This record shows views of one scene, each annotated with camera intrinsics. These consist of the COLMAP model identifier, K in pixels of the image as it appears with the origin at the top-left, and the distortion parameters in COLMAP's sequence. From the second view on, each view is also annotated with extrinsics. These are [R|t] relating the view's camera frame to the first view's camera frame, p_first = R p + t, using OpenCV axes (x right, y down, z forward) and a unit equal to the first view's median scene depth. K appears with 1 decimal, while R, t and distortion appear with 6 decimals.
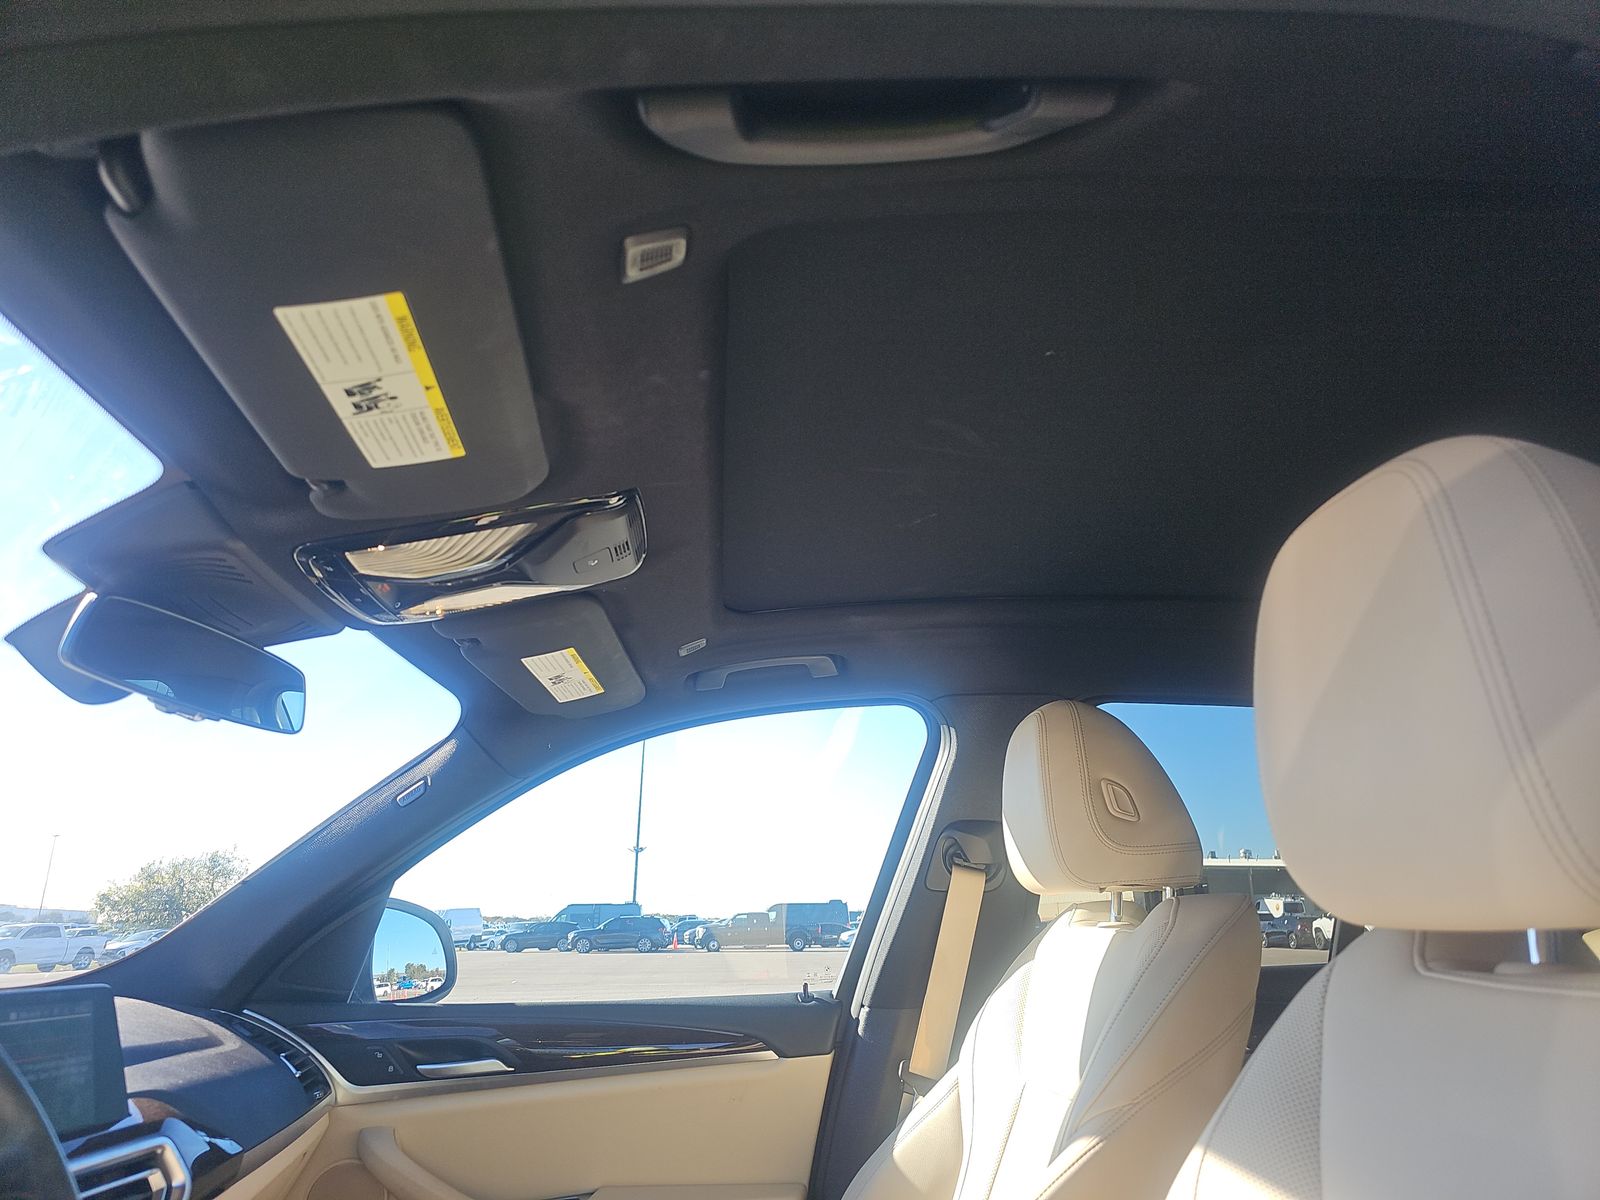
lens RADIAL K [[1089.3, 0, 798.6], [0, 1089.3, 594.1], [0, 0, 1]] dist [0.041354, -0.006342]
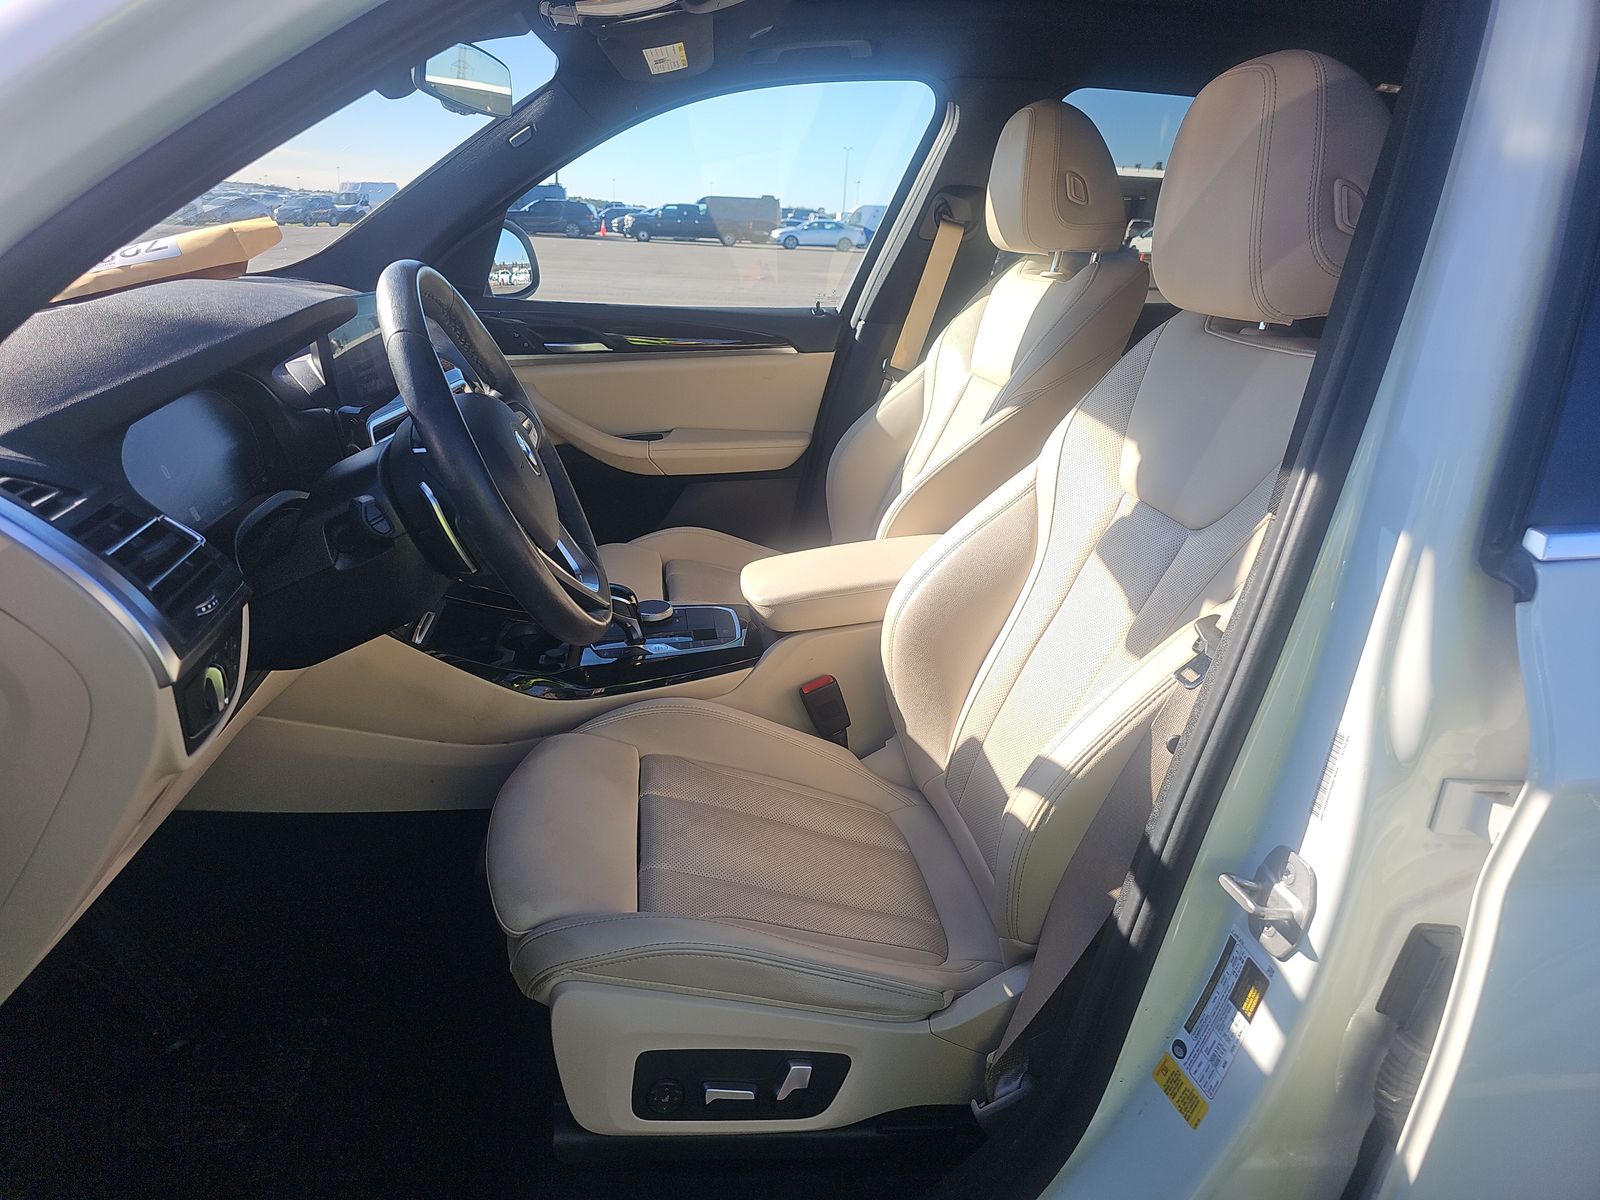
lens RADIAL K [[1089.3, 0, 790.4], [0, 1089.3, 607.7], [0, 0, 1]] dist [0.041354, -0.006342]
pose [[0.997239, 0.031413, 0.067283, -0.114432], [-0.065148, 0.804920, 0.589796, -0.143609], [-0.035630, -0.592551, 0.804745, -0.331108]]
